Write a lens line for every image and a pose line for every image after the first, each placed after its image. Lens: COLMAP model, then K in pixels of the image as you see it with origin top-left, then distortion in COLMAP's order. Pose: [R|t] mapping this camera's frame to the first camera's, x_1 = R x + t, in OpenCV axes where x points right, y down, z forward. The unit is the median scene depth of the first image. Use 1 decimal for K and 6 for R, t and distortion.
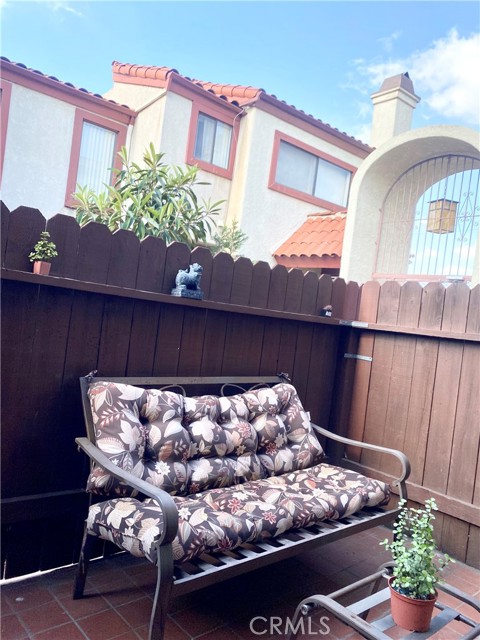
lens RADIAL K [[481.0, 0, 235.0], [0, 481.0, 317.0], [0, 0, 1]] dist [0.036866, -0.054377]
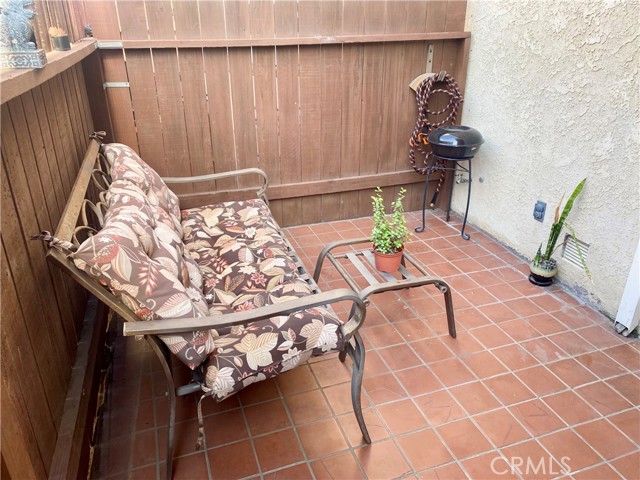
lens RADIAL K [[481.0, 0, 319.2], [0, 481.0, 236.3], [0, 0, 1]] dist [0.036866, -0.054377]
pose [[0.388591, -0.483870, 0.784134, -0.613115], [0.048654, 0.860603, 0.506946, -0.156228], [-0.920125, -0.158844, 0.357965, 0.503483]]
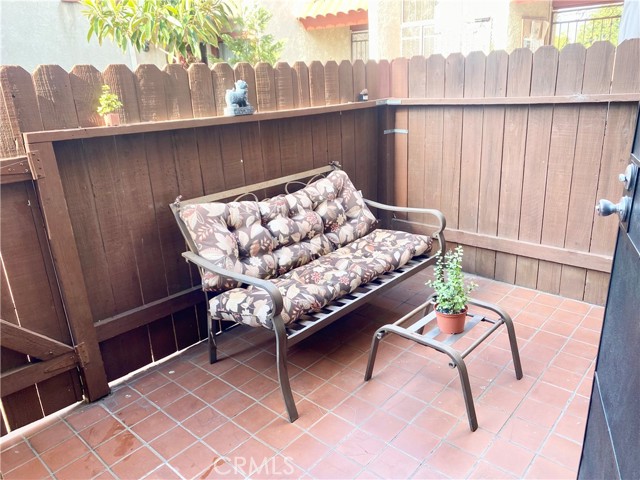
lens RADIAL K [[481.0, 0, 320.4], [0, 481.0, 236.5], [0, 0, 1]] dist [0.036866, -0.054377]
pose [[0.980231, -0.191311, 0.050461, -0.031473], [0.165860, 0.933603, 0.317610, -0.114824], [-0.107873, -0.302962, 0.946878, -0.184693]]
